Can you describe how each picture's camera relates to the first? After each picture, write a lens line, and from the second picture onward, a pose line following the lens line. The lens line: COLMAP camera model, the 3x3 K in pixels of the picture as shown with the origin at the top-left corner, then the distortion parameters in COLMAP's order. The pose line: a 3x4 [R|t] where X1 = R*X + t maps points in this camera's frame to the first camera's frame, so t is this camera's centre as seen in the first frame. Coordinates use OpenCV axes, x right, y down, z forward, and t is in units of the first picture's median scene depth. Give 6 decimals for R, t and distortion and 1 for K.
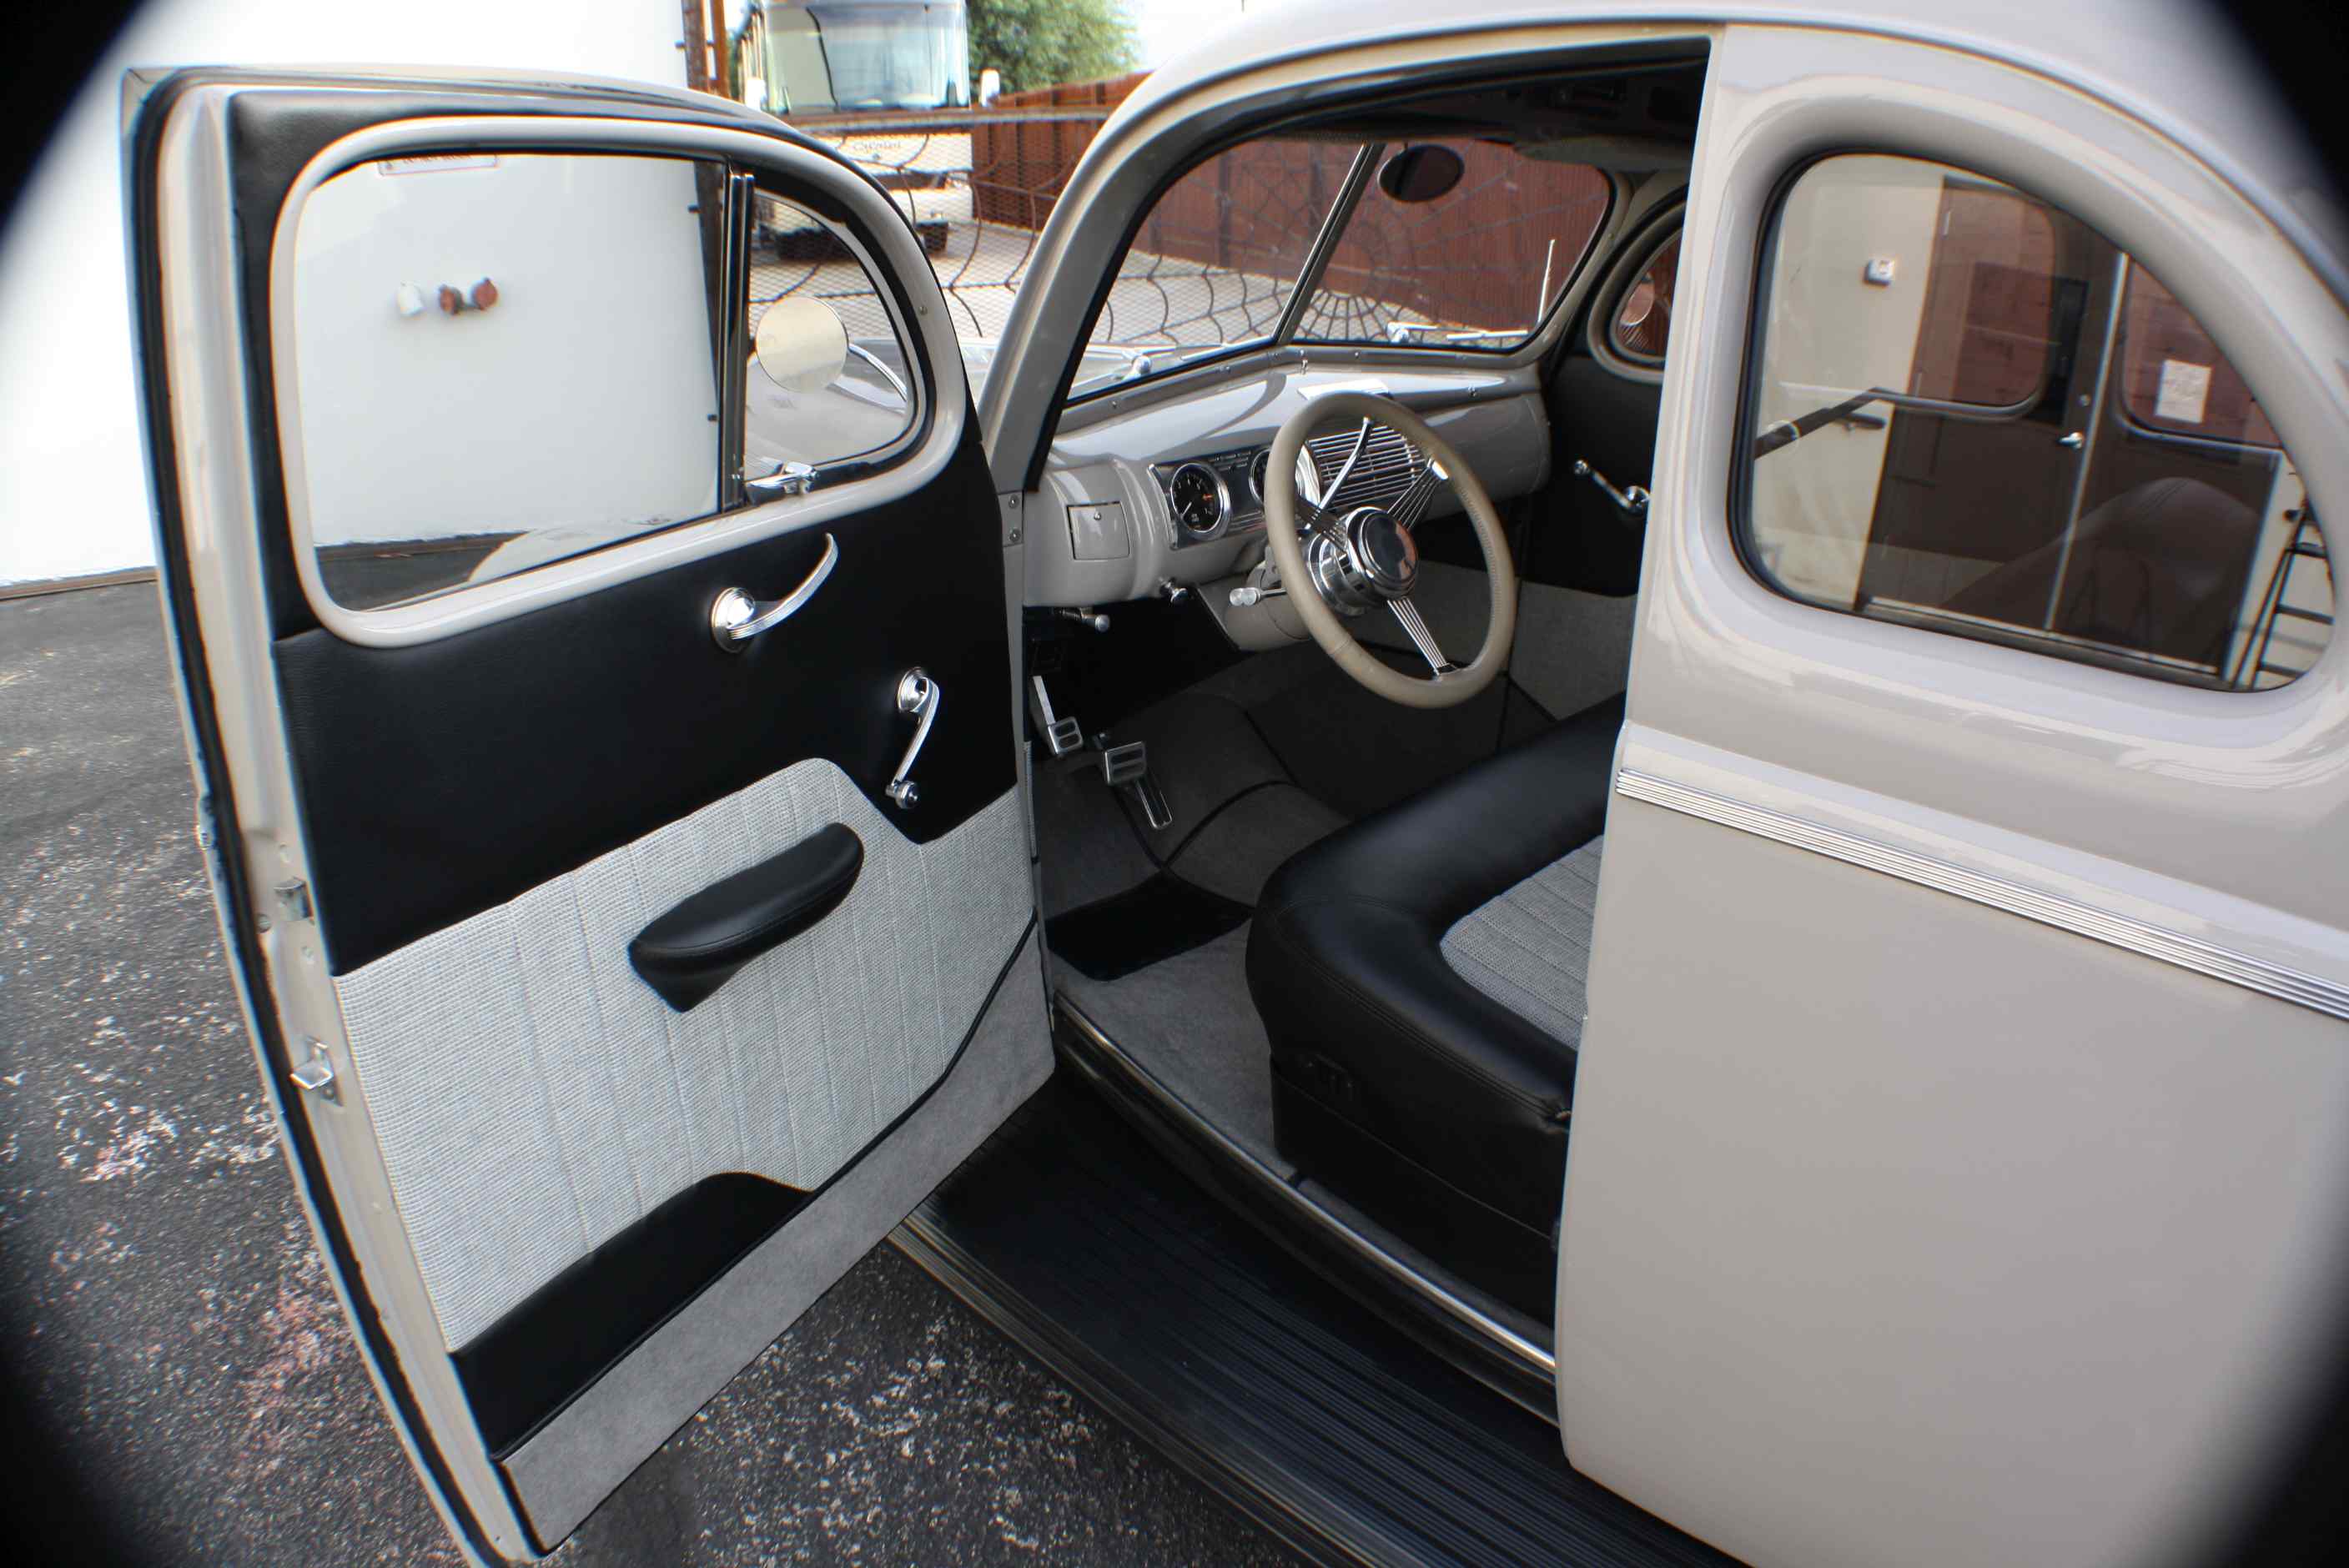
lens RADIAL K [[1478.0, 0, 1171.7], [0, 1478.0, 786.0], [0, 0, 1]] dist [-0.159145, 0.001009]
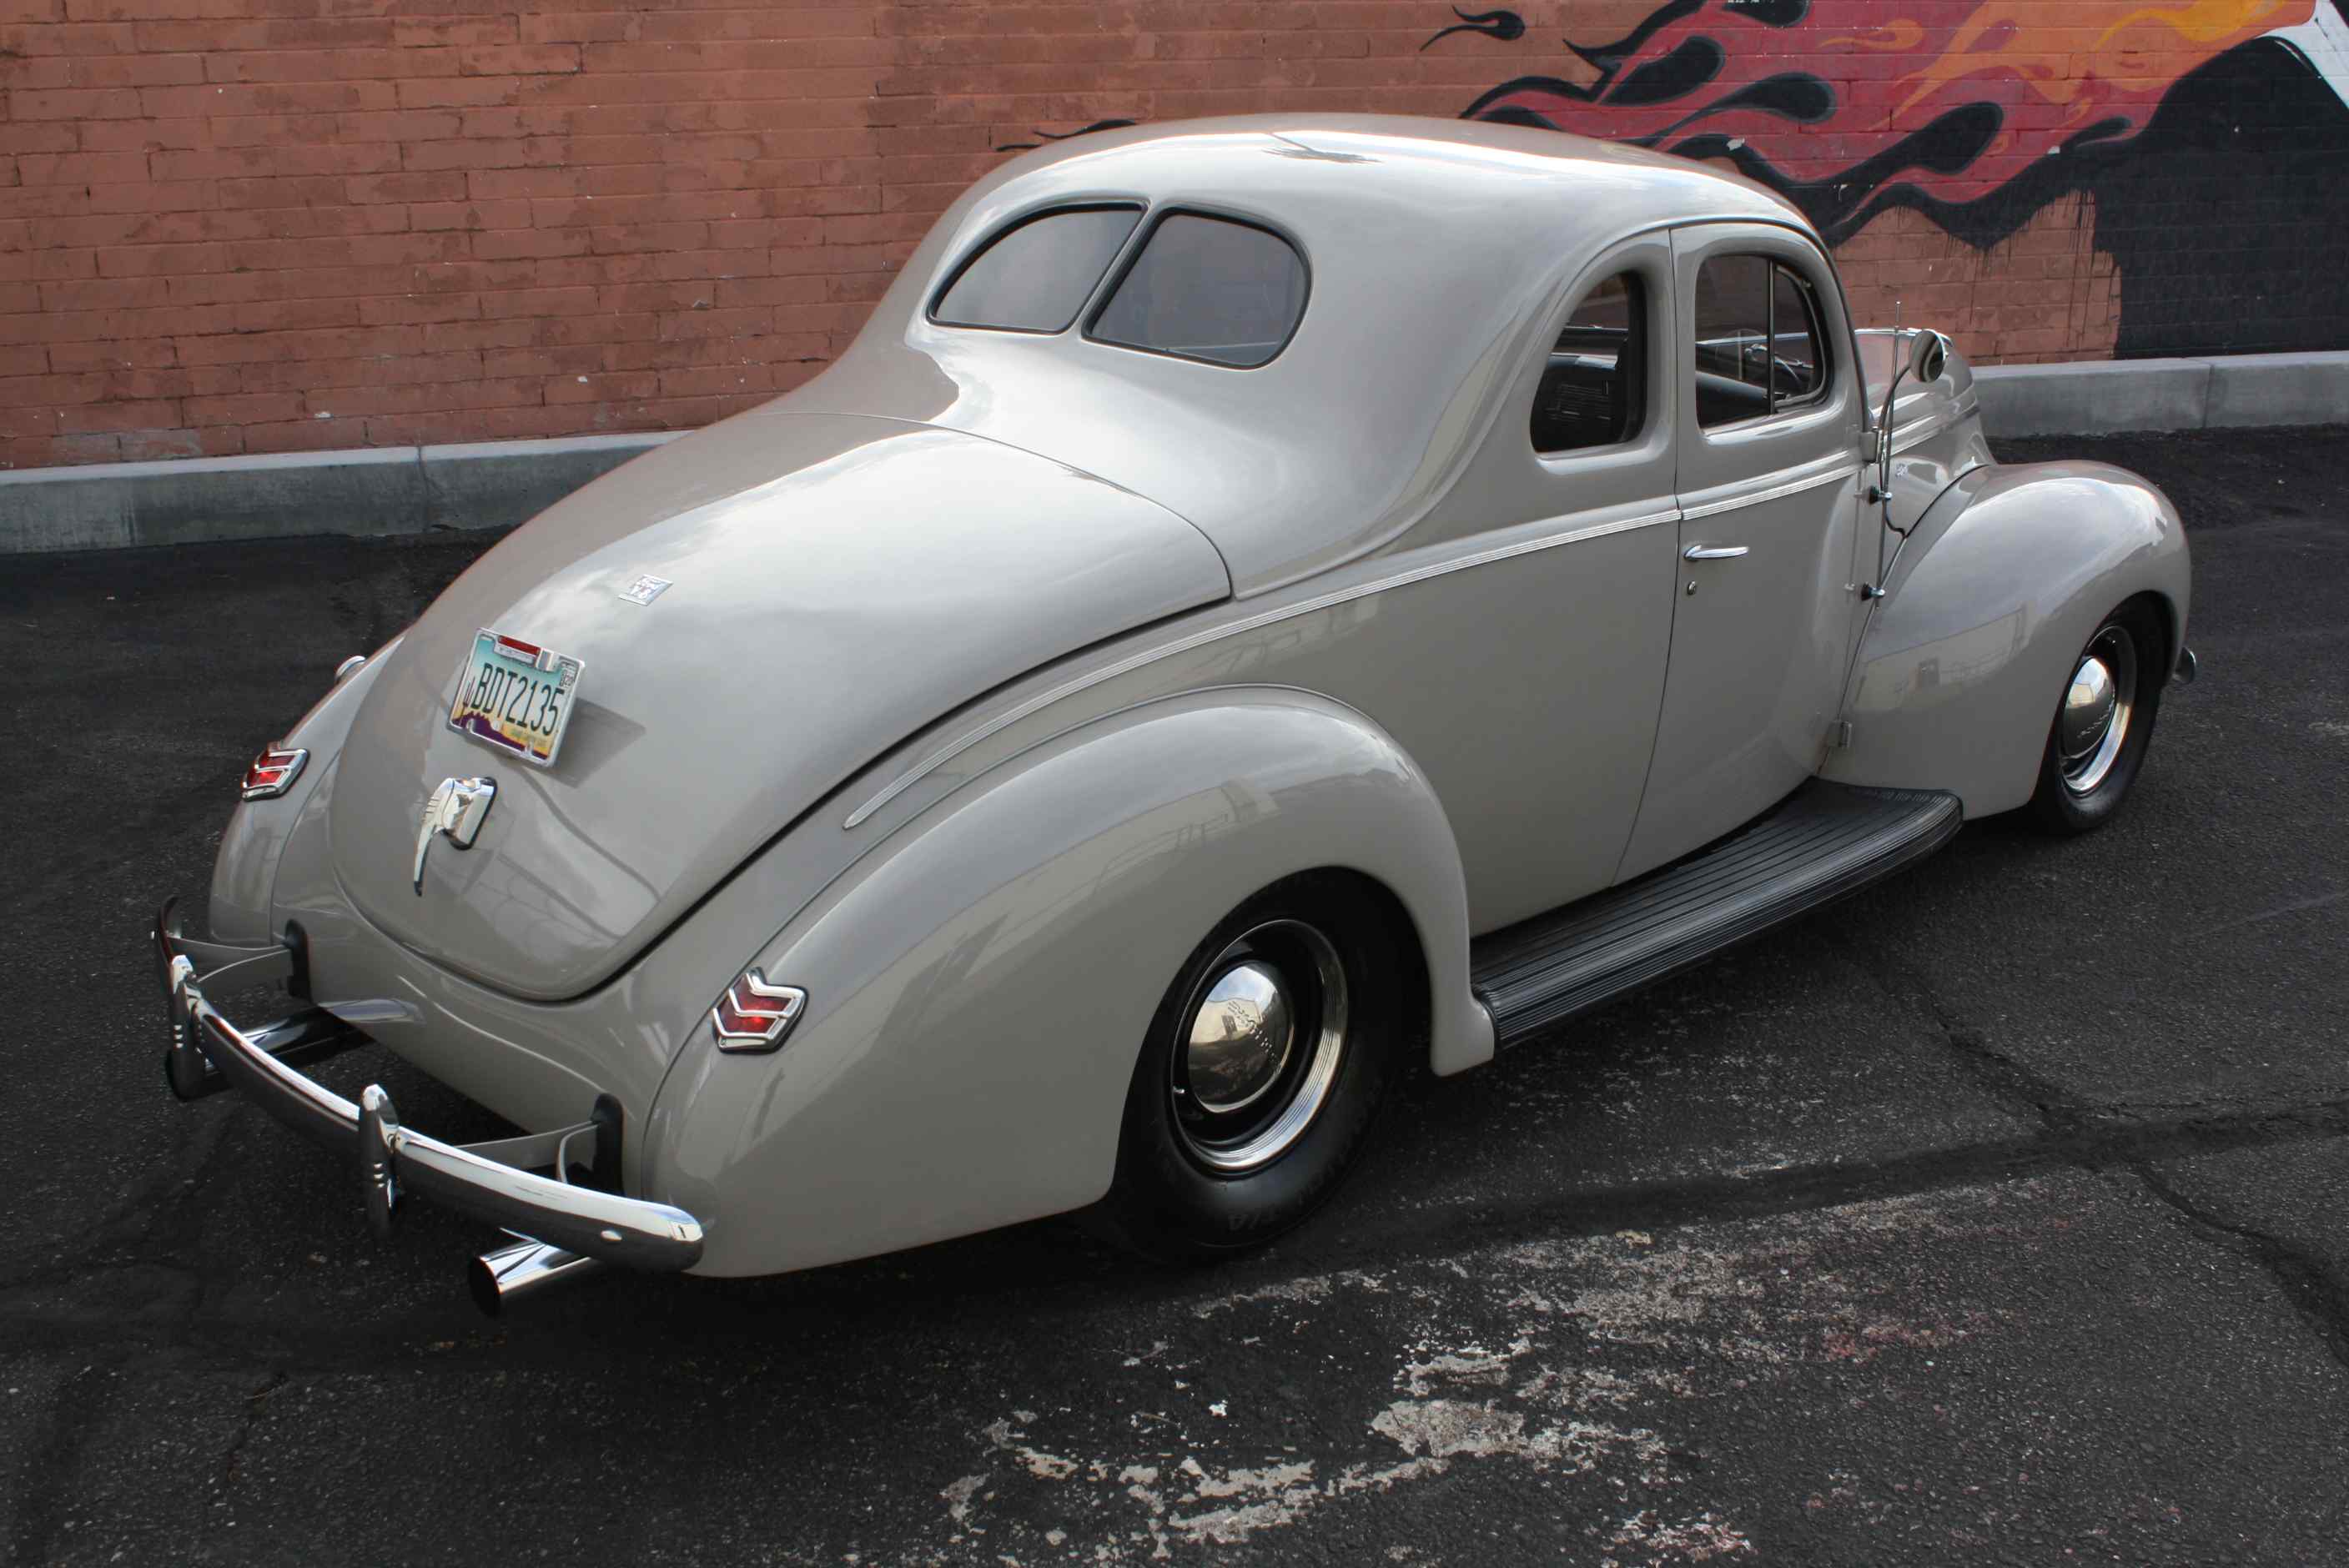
lens RADIAL K [[2531.5, 0, 1192.2], [0, 2531.5, 780.0], [0, 0, 1]] dist [-0.131196, 0.172001]
pose [[0.017666, -0.319804, 0.947319, -0.844728], [0.394587, 0.872793, 0.287286, -0.276714], [-0.918689, 0.368725, 0.141609, 0.359027]]
